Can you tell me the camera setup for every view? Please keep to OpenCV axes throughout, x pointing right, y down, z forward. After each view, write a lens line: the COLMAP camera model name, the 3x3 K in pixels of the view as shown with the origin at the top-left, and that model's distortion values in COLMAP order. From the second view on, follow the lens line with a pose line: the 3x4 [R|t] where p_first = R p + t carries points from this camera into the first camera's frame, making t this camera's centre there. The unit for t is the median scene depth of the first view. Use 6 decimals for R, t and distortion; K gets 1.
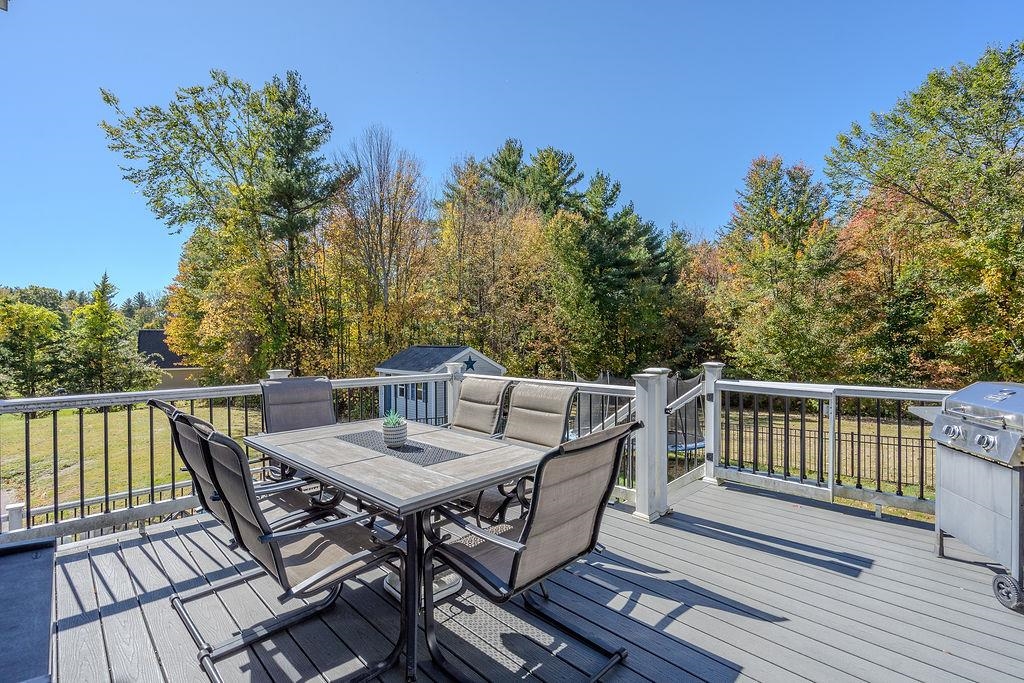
lens RADIAL K [[484.3, 0, 512.0], [0, 484.3, 341.5], [0, 0, 1]] dist [-0.001348, 0.000192]
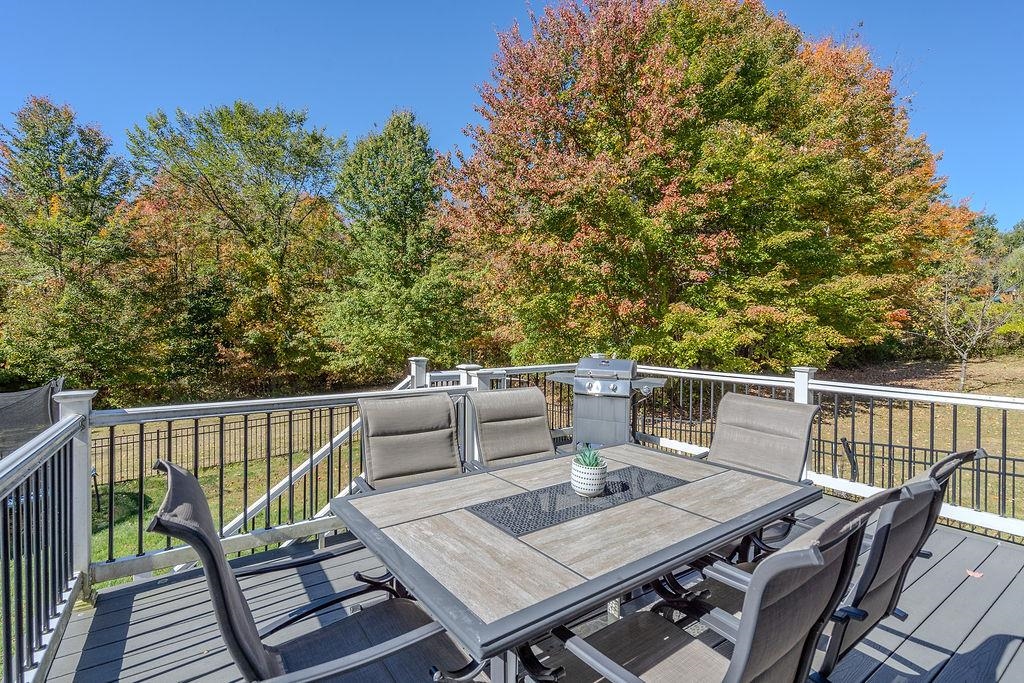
lens RADIAL K [[478.8, 0, 513.9], [0, 478.8, 326.5], [0, 0, 1]] dist [-0.002140, 0.000053]
pose [[0.165819, 0.010207, 0.986103, -0.127777], [-0.001593, 0.999948, -0.010082, -0.003251], [-0.986155, 0.000101, 0.165827, 0.131627]]
